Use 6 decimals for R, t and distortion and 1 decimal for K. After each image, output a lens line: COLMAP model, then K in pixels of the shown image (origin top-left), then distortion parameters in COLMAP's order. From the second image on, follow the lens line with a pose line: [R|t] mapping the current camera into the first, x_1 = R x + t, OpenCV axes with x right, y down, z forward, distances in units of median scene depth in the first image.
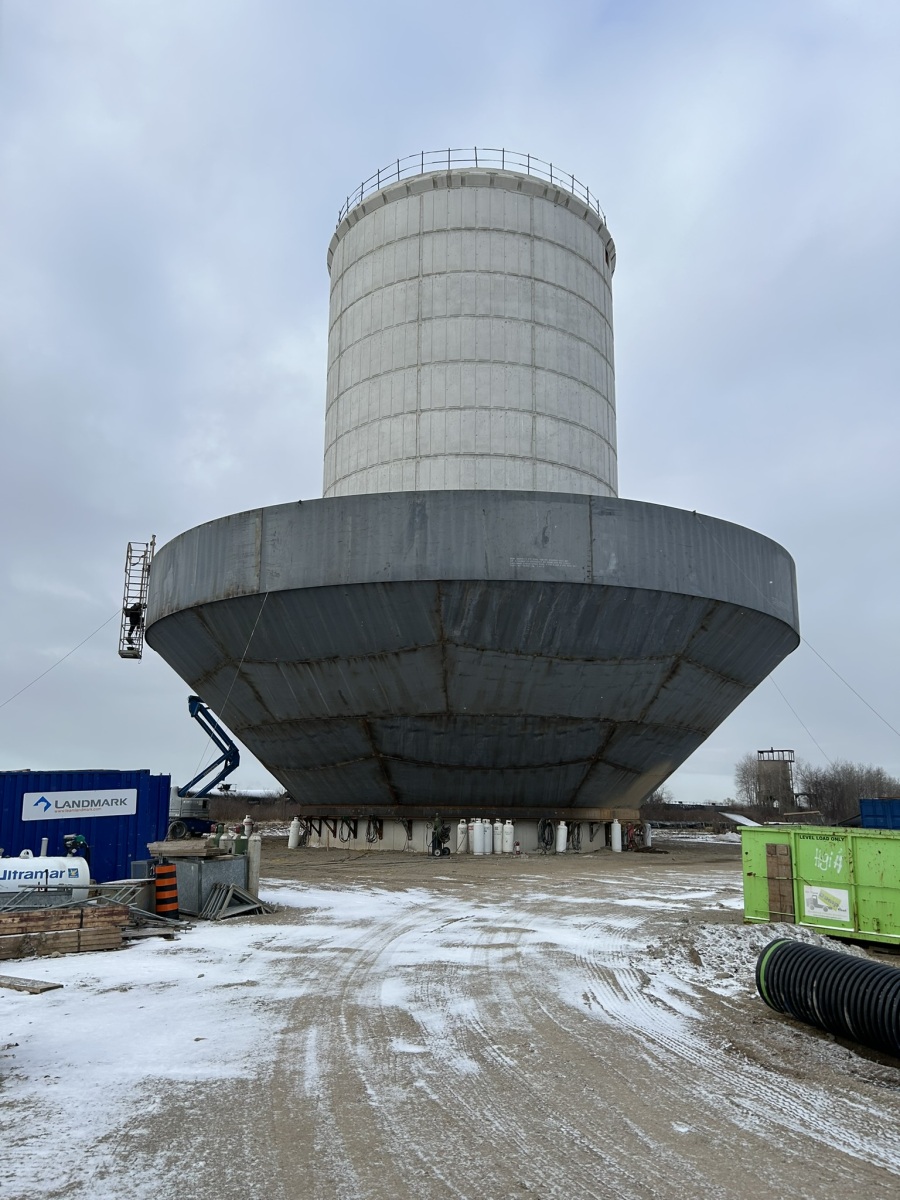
lens RADIAL K [[819.9, 0, 476.0], [0, 819.9, 599.2], [0, 0, 1]] dist [-0.009585, -0.004084]
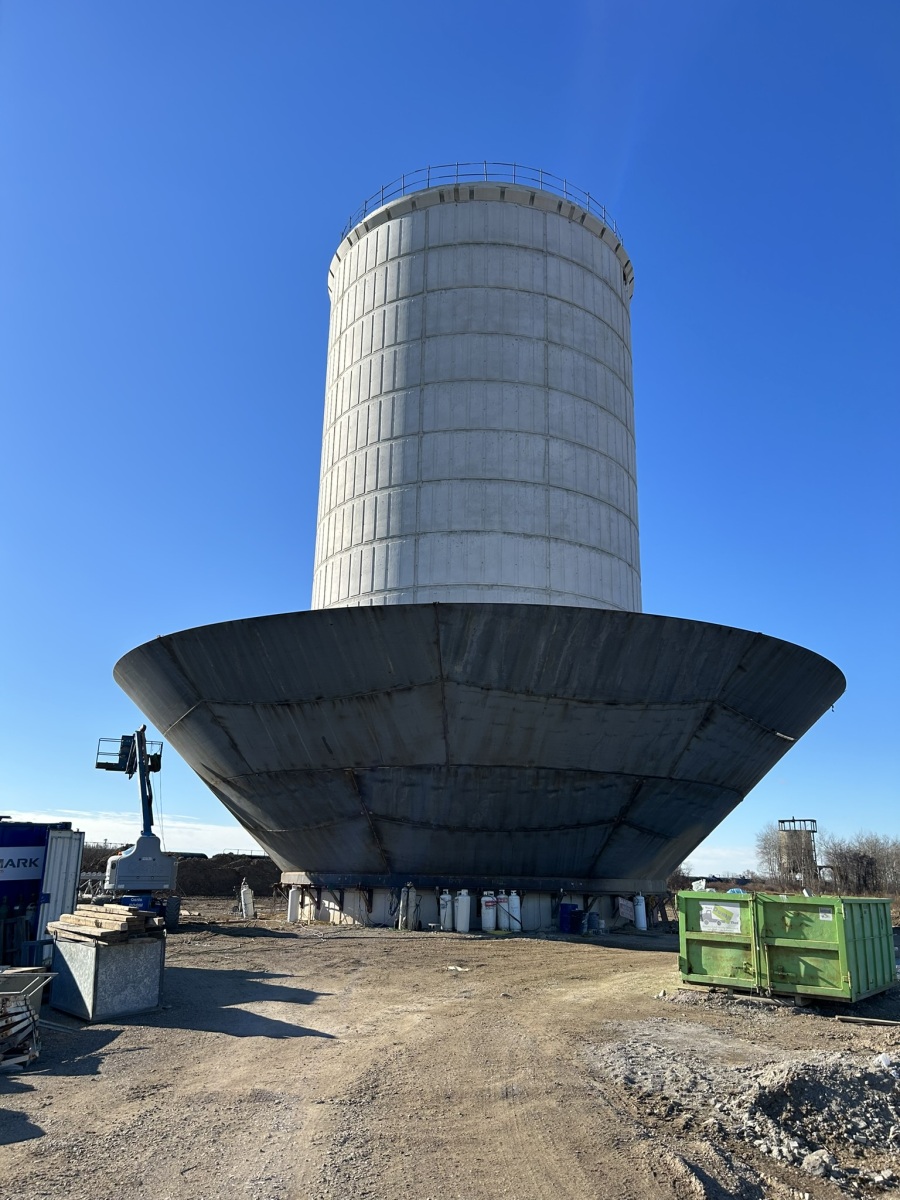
lens RADIAL K [[819.9, 0, 476.0], [0, 819.9, 599.2], [0, 0, 1]] dist [-0.009585, -0.004084]
pose [[0.999875, 0.006031, -0.014624, 0.006673], [-0.007160, 0.996896, -0.078406, 0.030688], [0.014106, 0.078500, 0.996814, 0.116438]]
